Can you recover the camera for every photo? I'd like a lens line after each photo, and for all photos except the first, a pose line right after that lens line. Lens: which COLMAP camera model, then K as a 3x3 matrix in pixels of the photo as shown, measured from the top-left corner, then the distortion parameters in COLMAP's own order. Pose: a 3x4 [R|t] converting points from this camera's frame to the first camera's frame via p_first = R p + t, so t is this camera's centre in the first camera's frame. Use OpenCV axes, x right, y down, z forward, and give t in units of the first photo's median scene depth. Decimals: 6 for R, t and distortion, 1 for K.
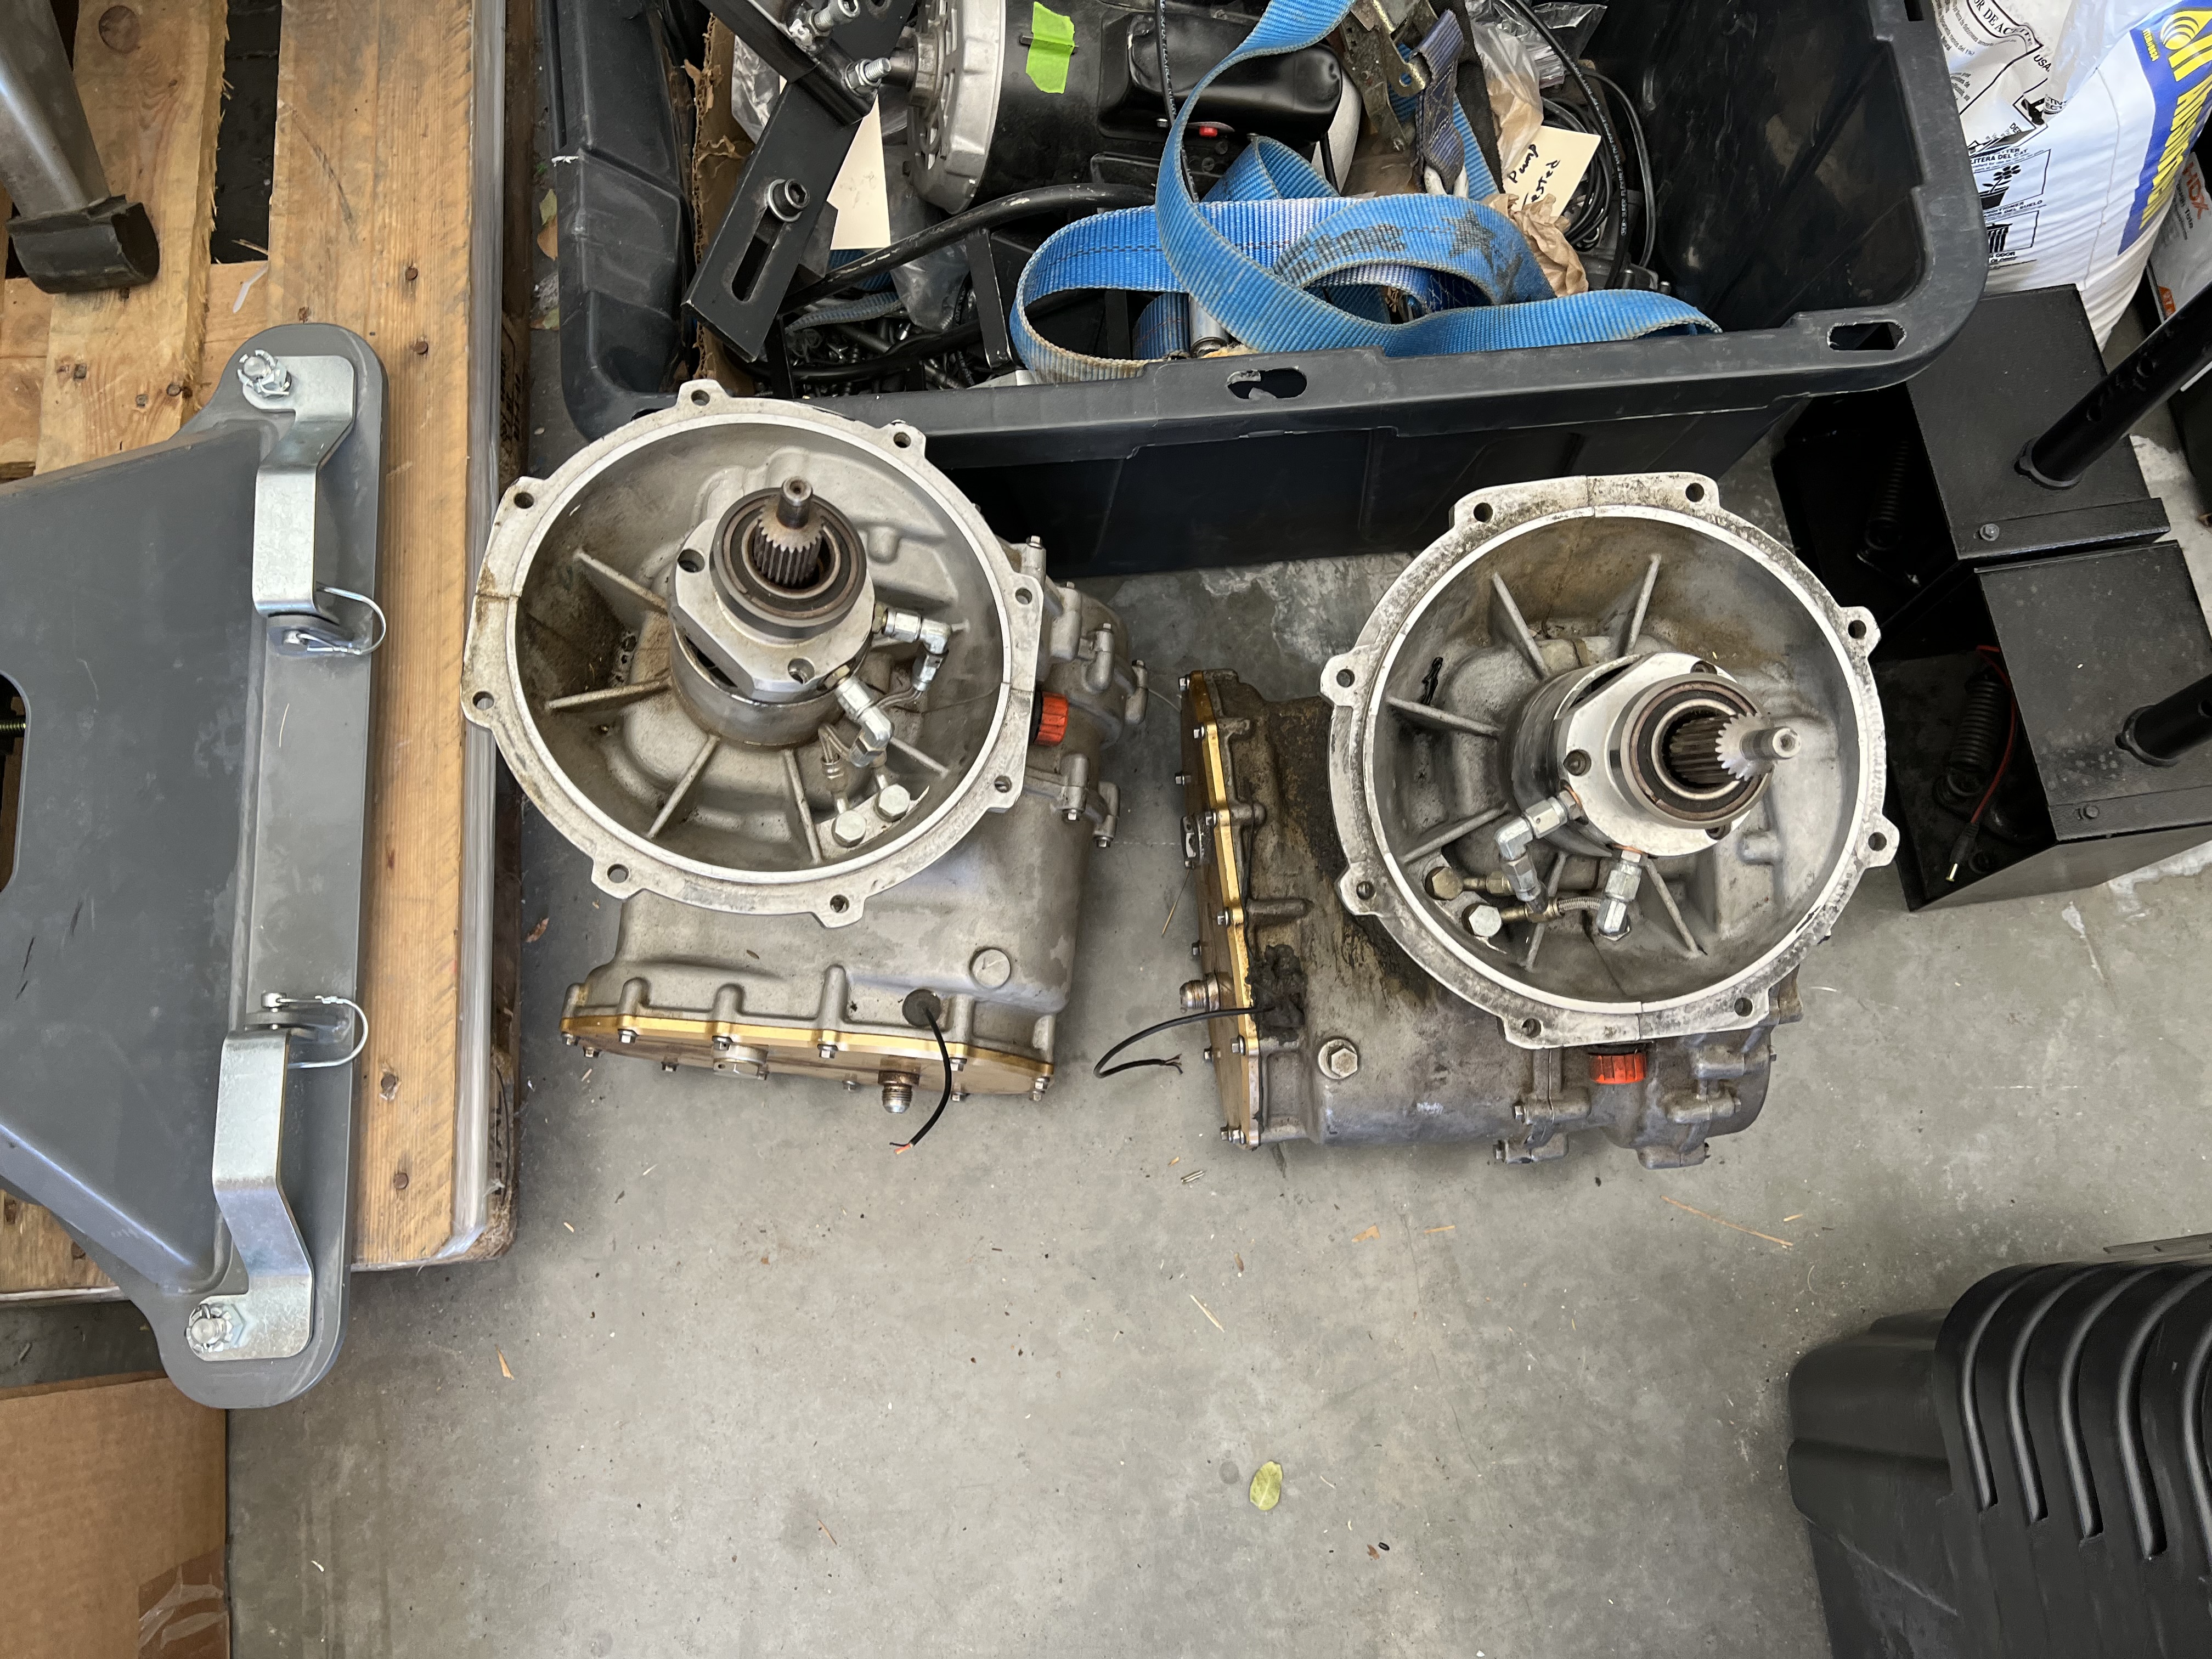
lens RADIAL K [[1709.3, 0, 1077.0], [0, 1709.3, 829.8], [0, 0, 1]] dist [0.034210, -0.045656]
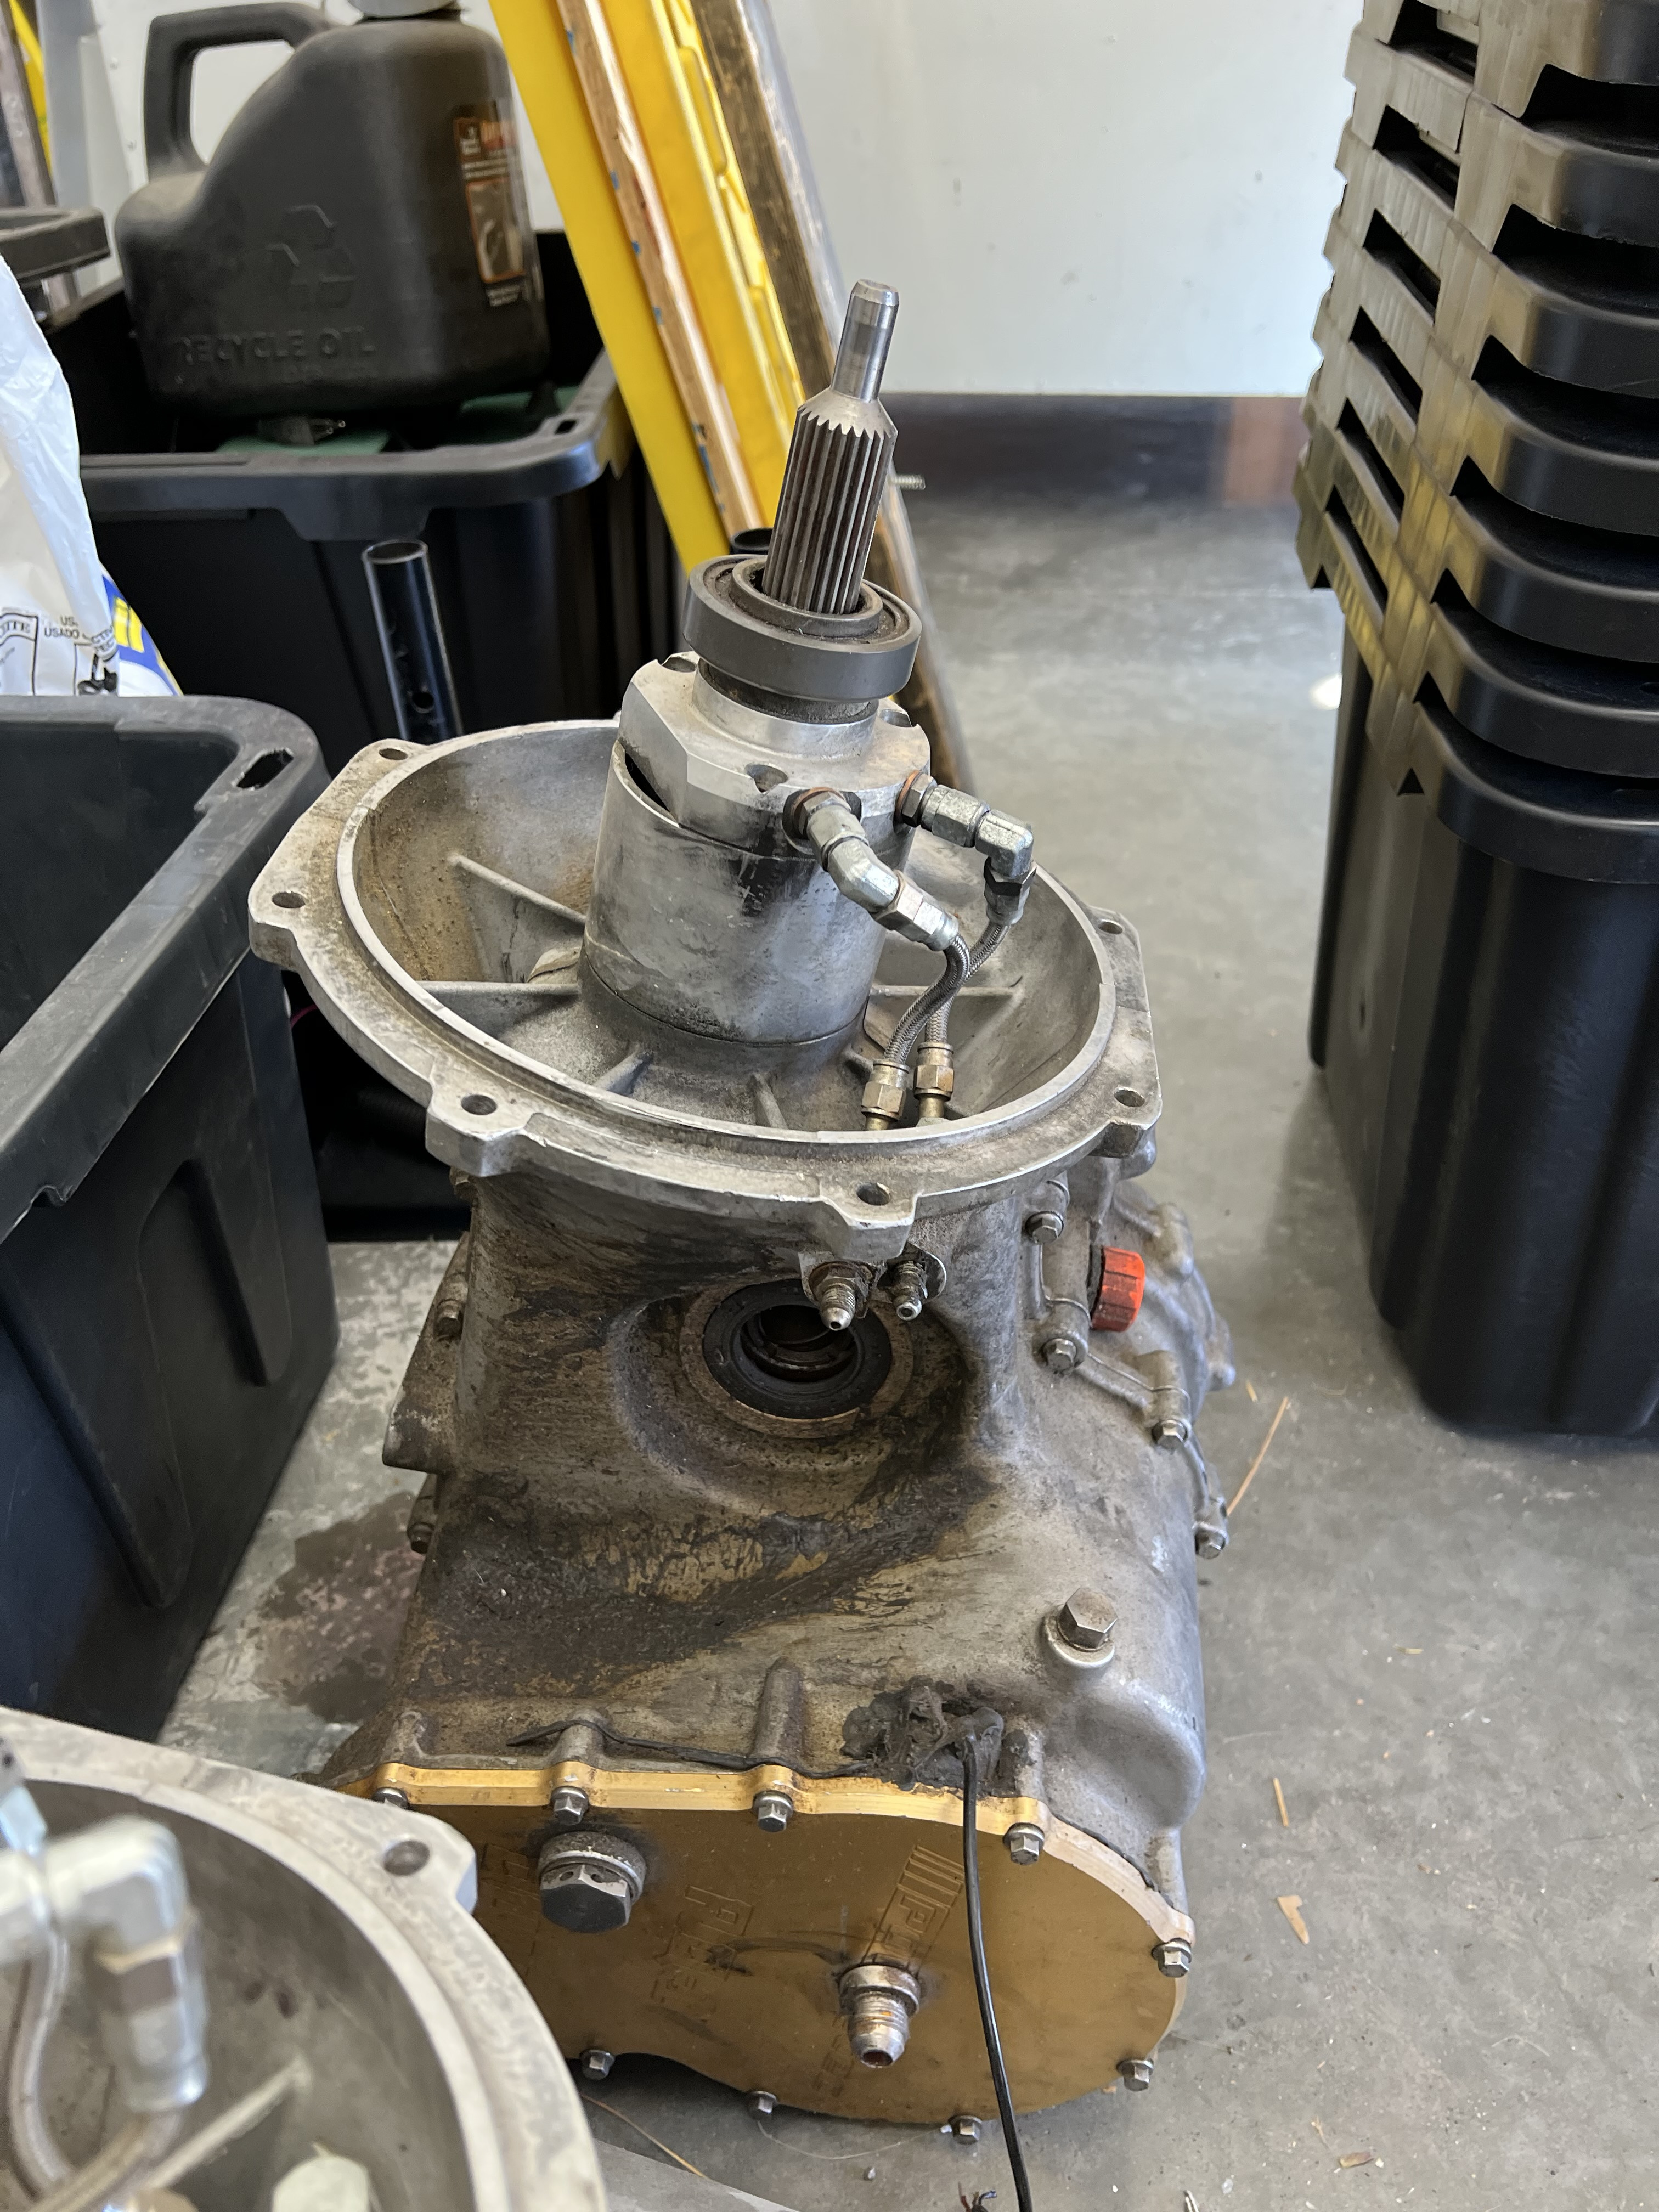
lens RADIAL K [[1709.3, 0, 822.5], [0, 1709.3, 1104.1], [0, 0, 1]] dist [0.034210, -0.045656]
pose [[0.181895, -0.572443, 0.799514, -0.189142], [0.961075, 0.275455, -0.021428, 0.018635], [-0.207964, 0.772291, 0.600265, 0.511529]]
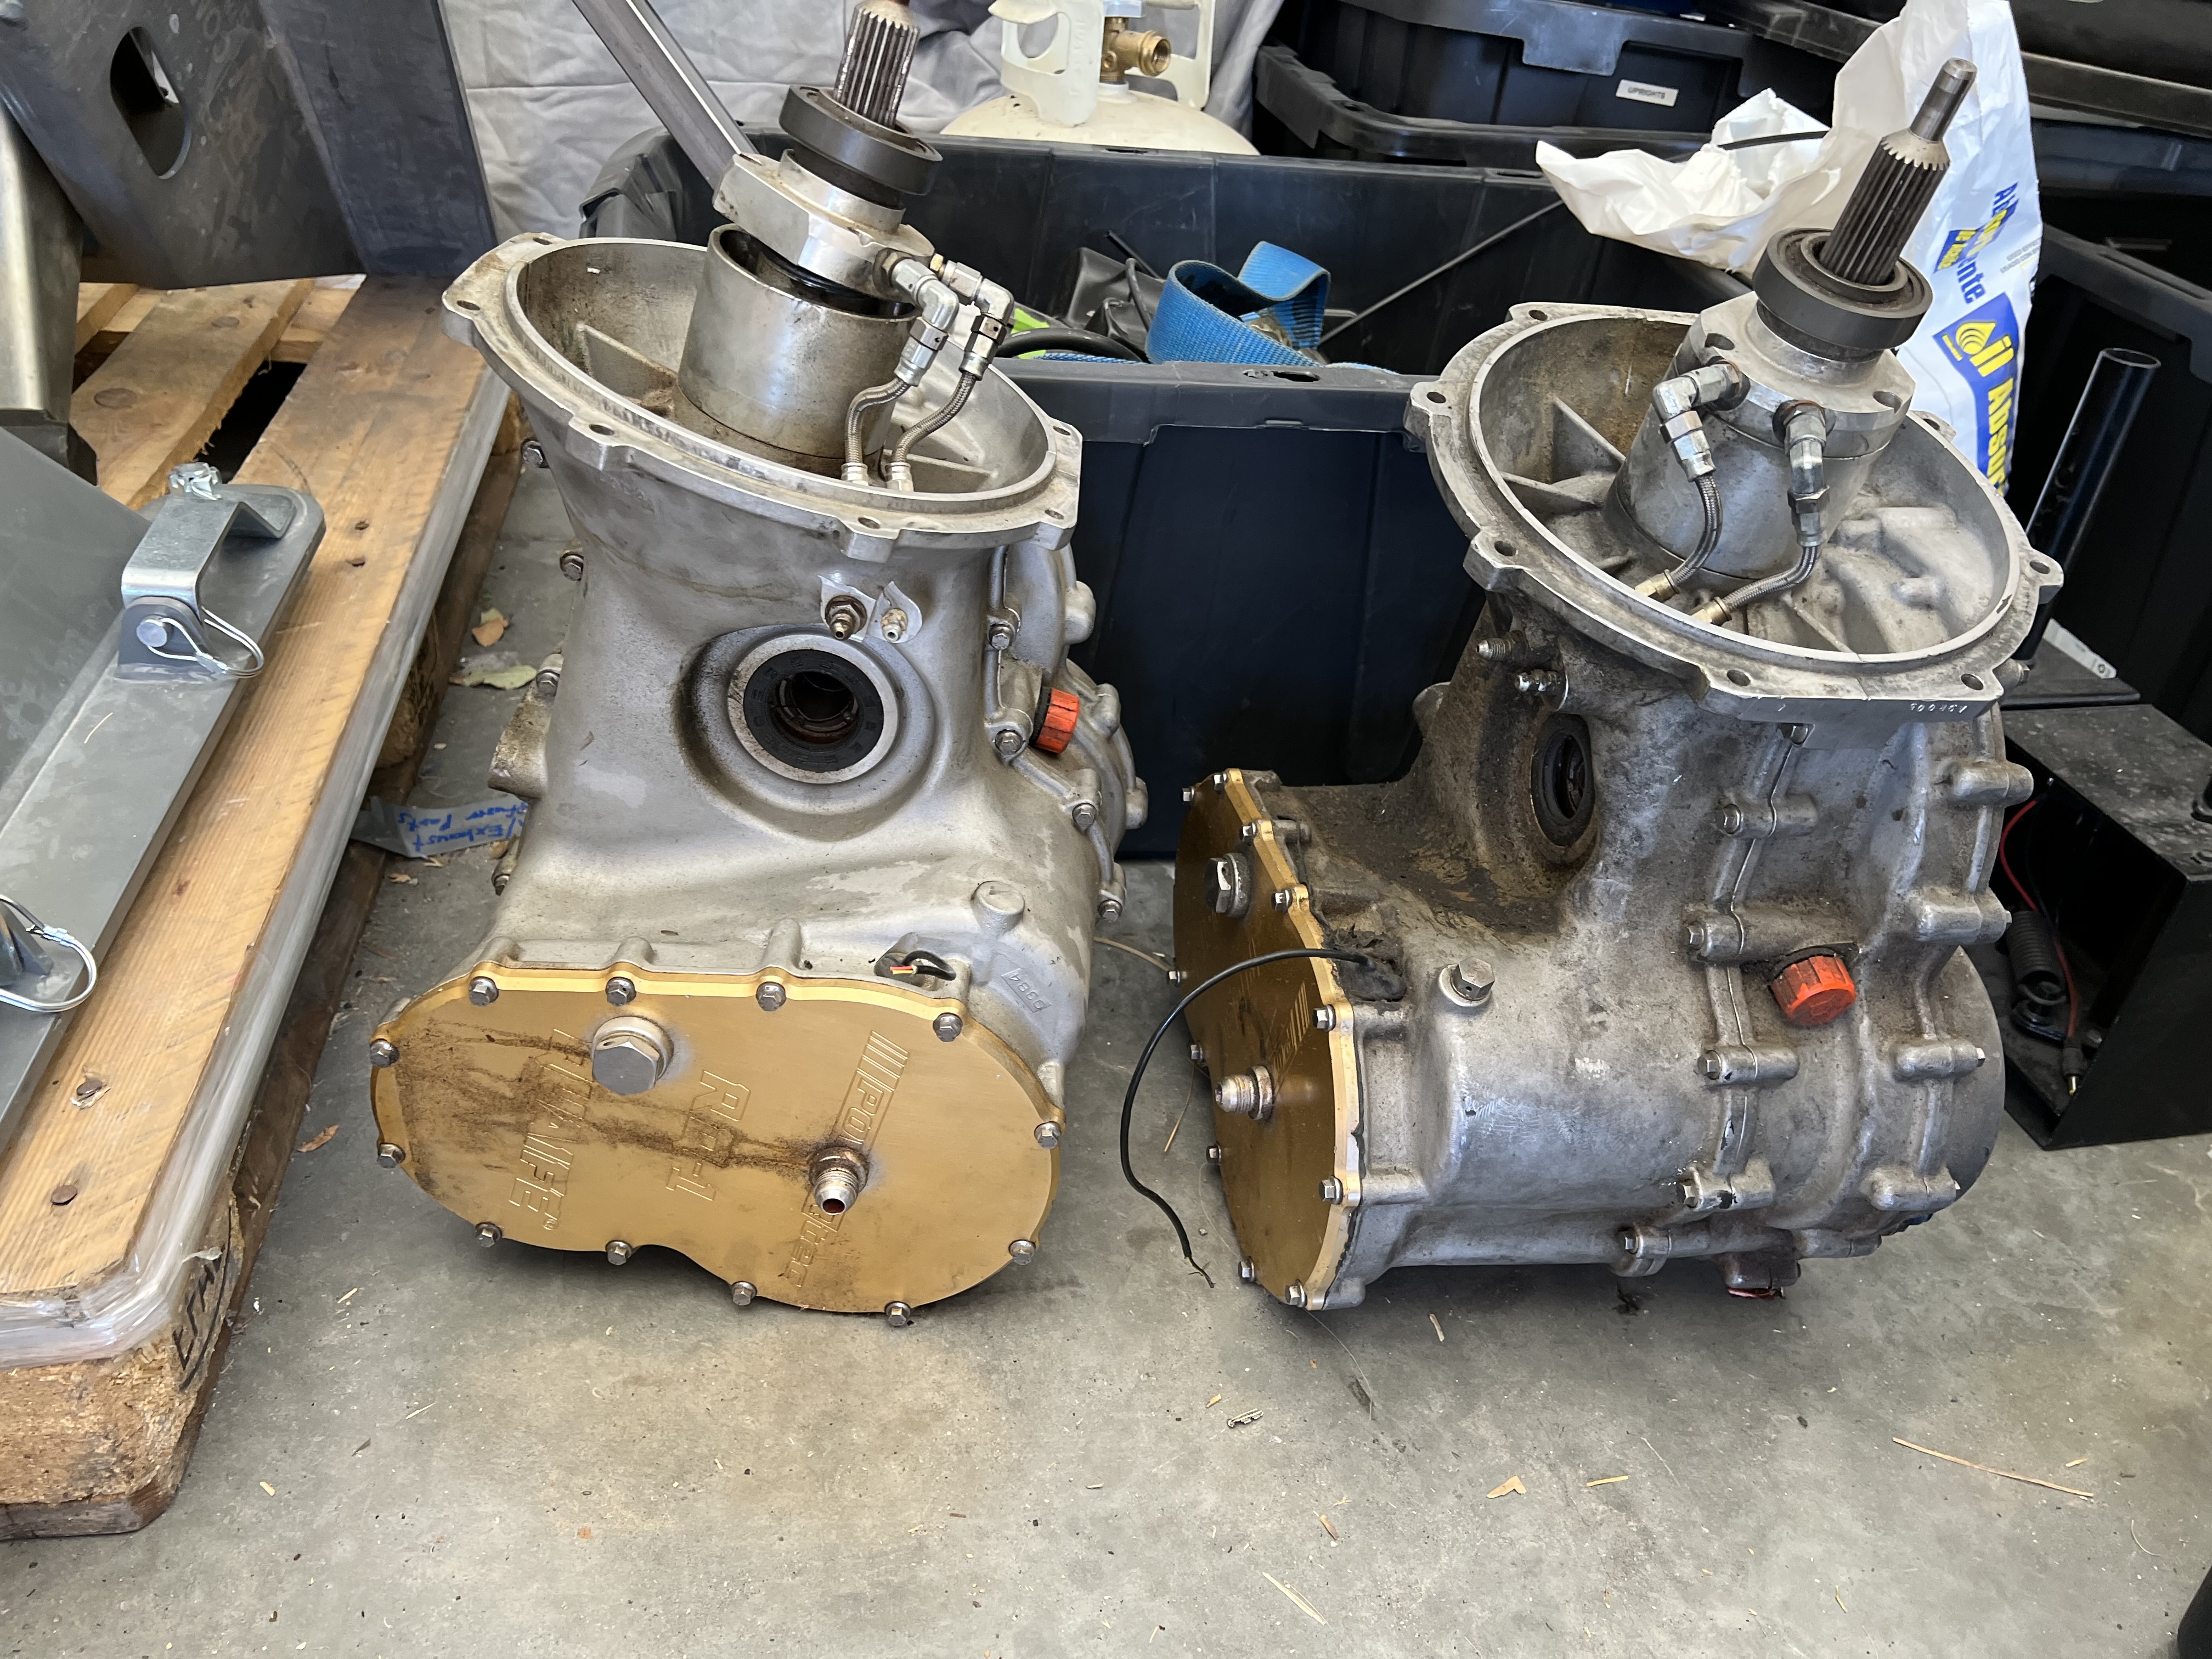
lens RADIAL K [[1709.3, 0, 1080.3], [0, 1709.3, 837.9], [0, 0, 1]] dist [0.034210, -0.045656]
pose [[0.991174, 0.052078, 0.121912, -0.102819], [0.042472, 0.746388, -0.664154, 0.535763], [-0.125582, 0.663470, 0.737589, 0.386951]]
